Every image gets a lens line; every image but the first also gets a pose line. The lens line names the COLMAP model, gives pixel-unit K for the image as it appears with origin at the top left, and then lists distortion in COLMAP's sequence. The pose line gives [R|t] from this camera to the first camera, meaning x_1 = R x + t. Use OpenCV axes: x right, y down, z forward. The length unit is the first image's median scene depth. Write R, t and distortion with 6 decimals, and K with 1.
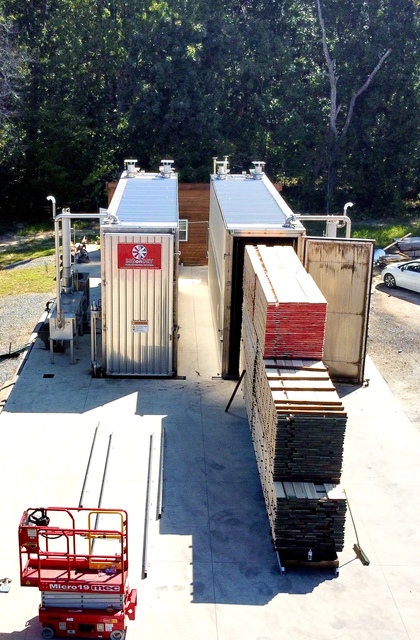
lens RADIAL K [[842.0, 0, 210.0], [0, 842.0, 320.0], [0, 0, 1]] dist [-0.109596, 0.002370]
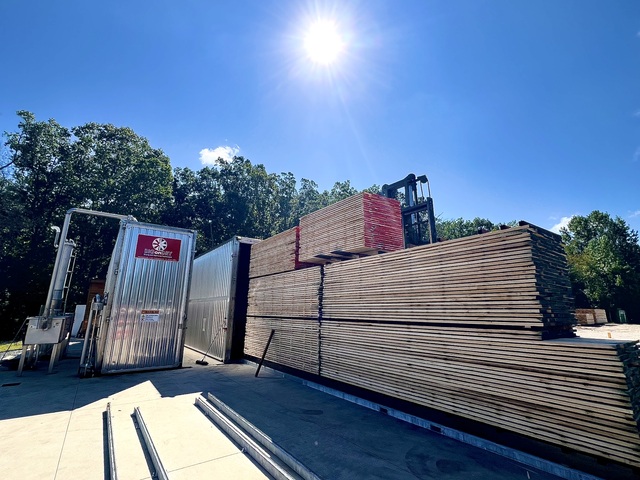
lens RADIAL K [[292.7, 0, 320.0], [0, 292.7, 240.0], [0, 0, 1]] dist [-0.003763, -0.000217]
pose [[0.828144, 0.115079, 0.548574, -0.121263], [0.180504, 0.871807, -0.455381, 0.131660], [-0.530655, 0.476141, 0.701210, 0.603471]]
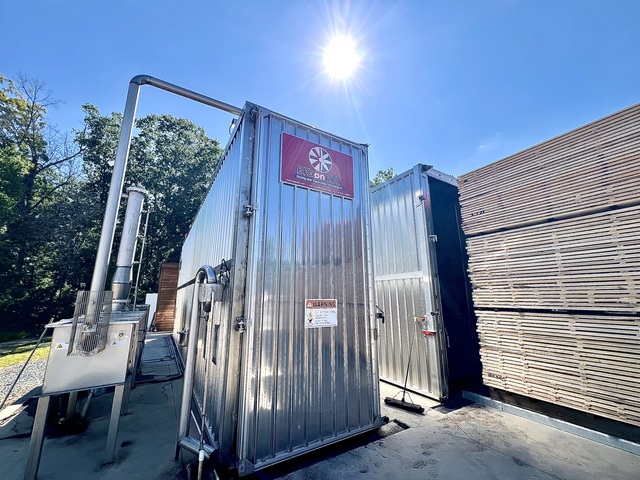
lens RADIAL K [[255.6, 0, 320.0], [0, 255.6, 240.0], [0, 0, 1]] dist [0.001488, 0.000180]
pose [[0.875529, 0.078472, 0.476750, -0.156362], [0.168770, 0.874901, -0.453944, 0.036267], [-0.452731, 0.477903, 0.752758, 0.898843]]
